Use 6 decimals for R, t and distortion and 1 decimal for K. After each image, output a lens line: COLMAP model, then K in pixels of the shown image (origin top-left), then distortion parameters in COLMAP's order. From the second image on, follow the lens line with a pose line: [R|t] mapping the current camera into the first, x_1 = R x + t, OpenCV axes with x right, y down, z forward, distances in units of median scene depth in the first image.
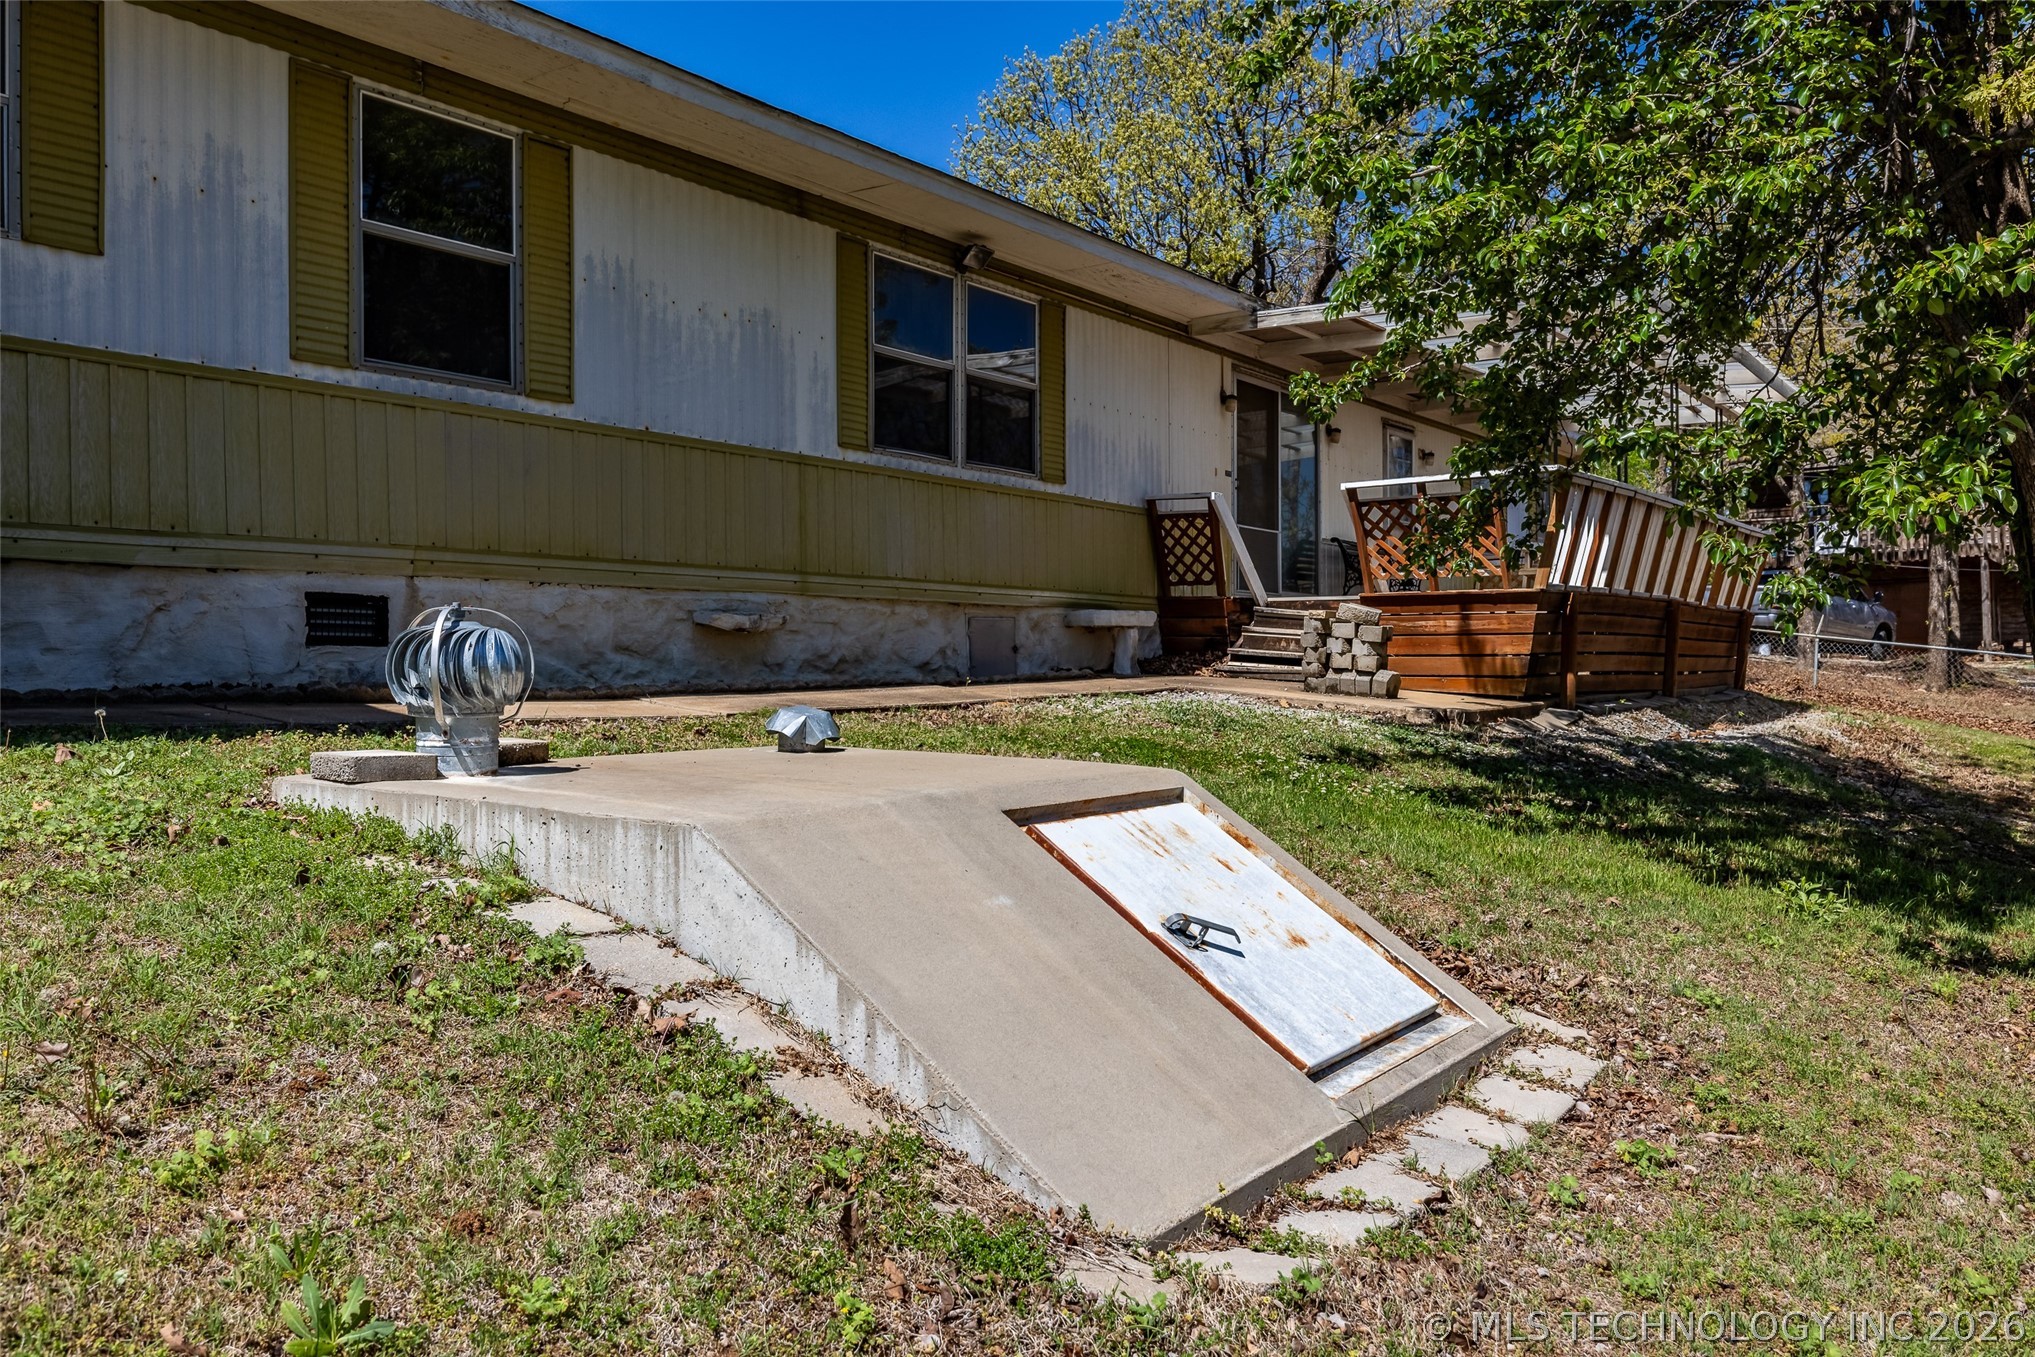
lens RADIAL K [[1631.7, 0, 1015.4], [0, 1631.7, 671.7], [0, 0, 1]] dist [-0.015731, 0.000448]
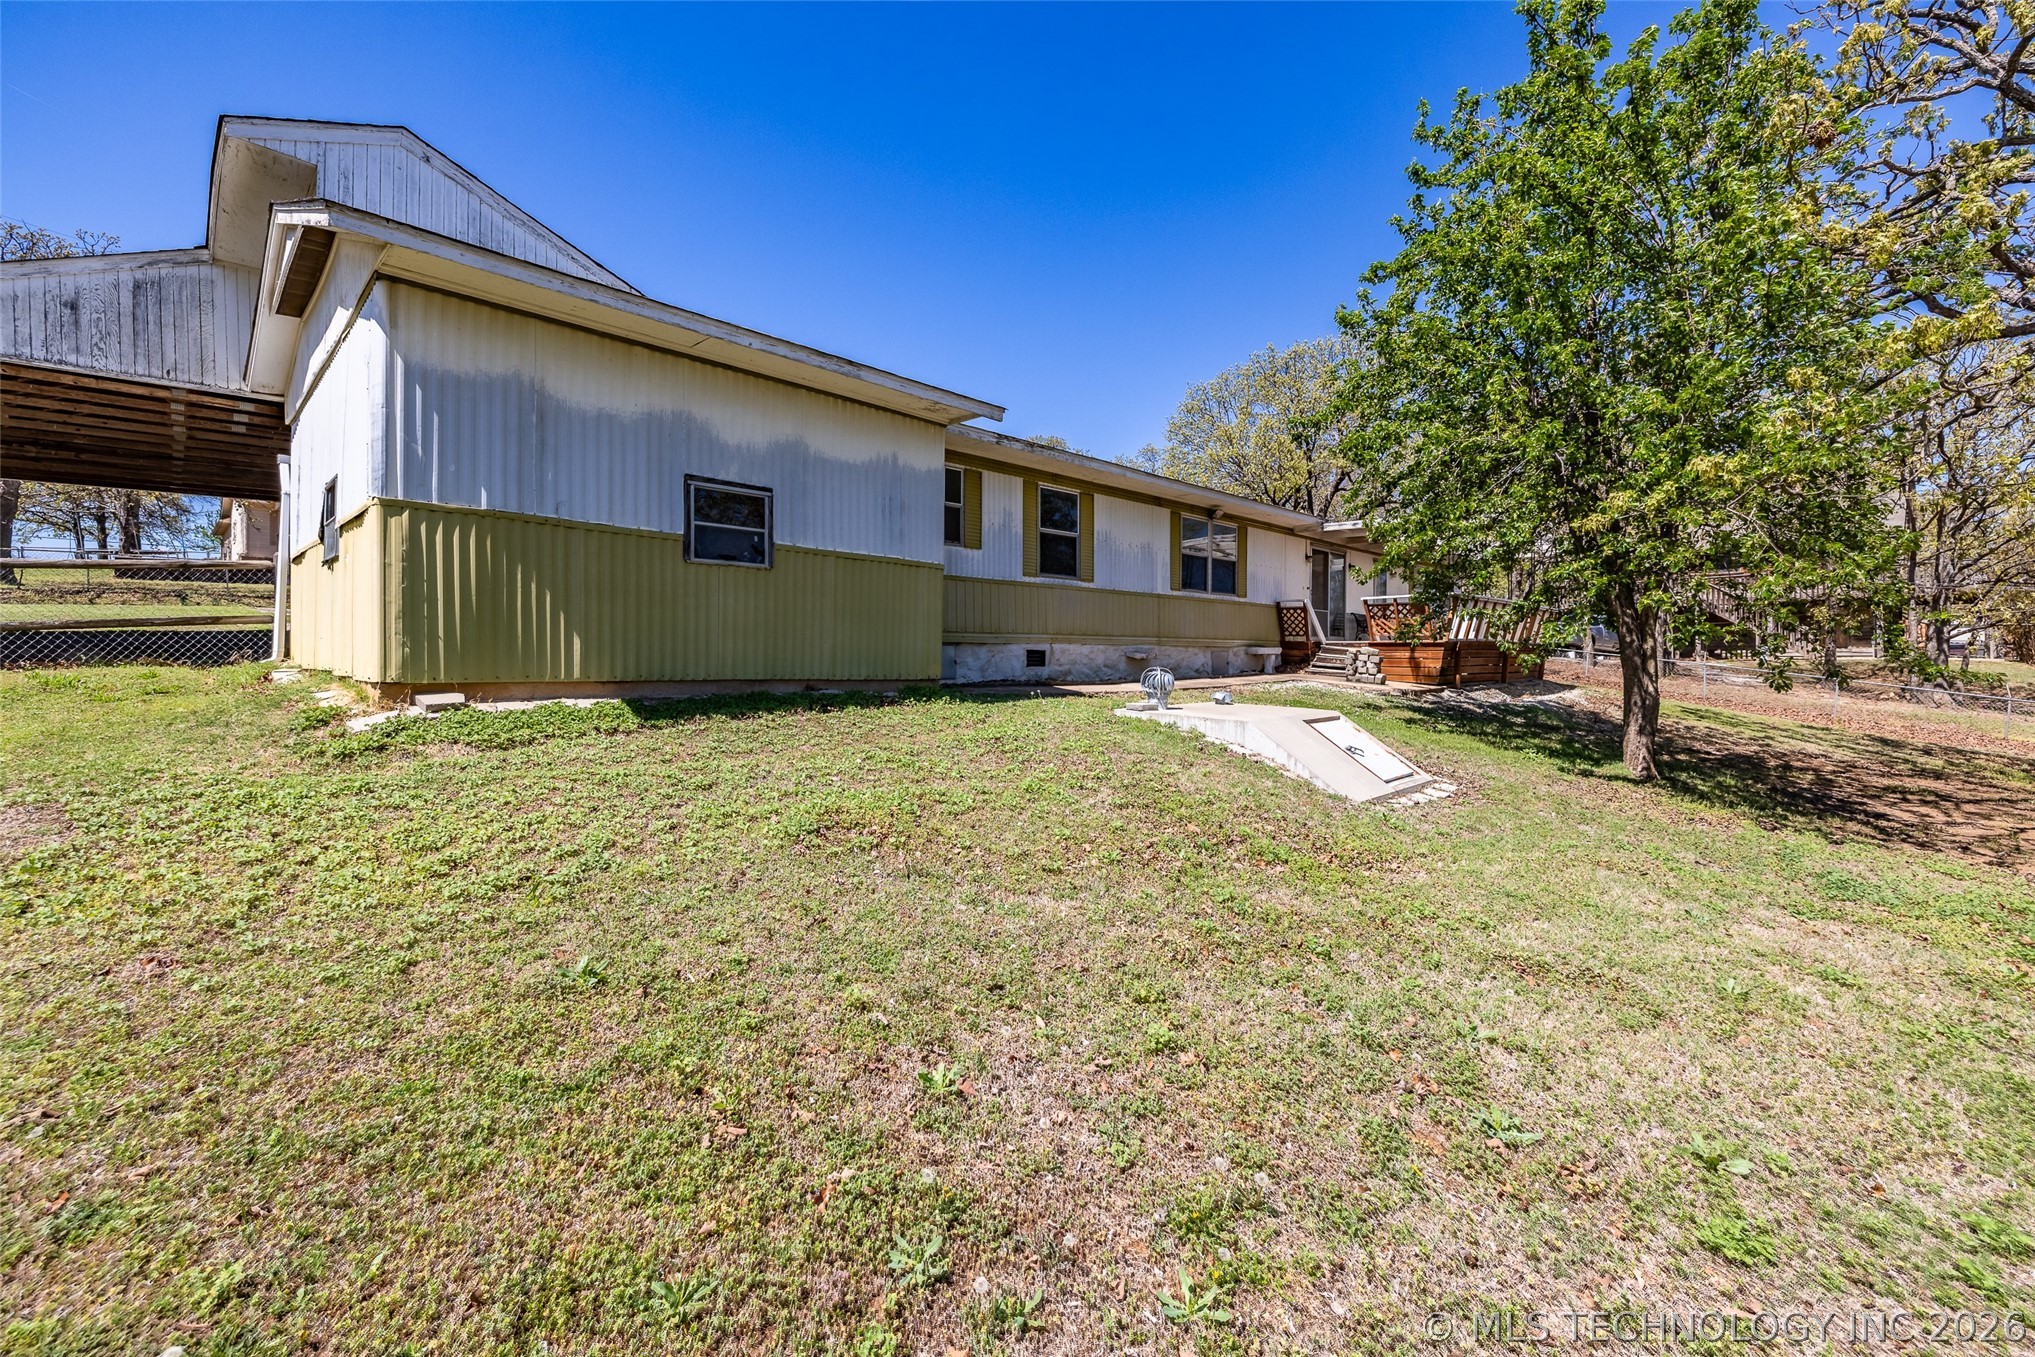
lens RADIAL K [[852.0, 0, 1025.2], [0, 852.0, 669.0], [0, 0, 1]] dist [-0.003689, -0.000524]
pose [[0.988931, 0.008831, -0.148115, -0.126284], [-0.006931, 0.999887, 0.013342, -0.022060], [0.148216, -0.012168, 0.988880, -0.403714]]
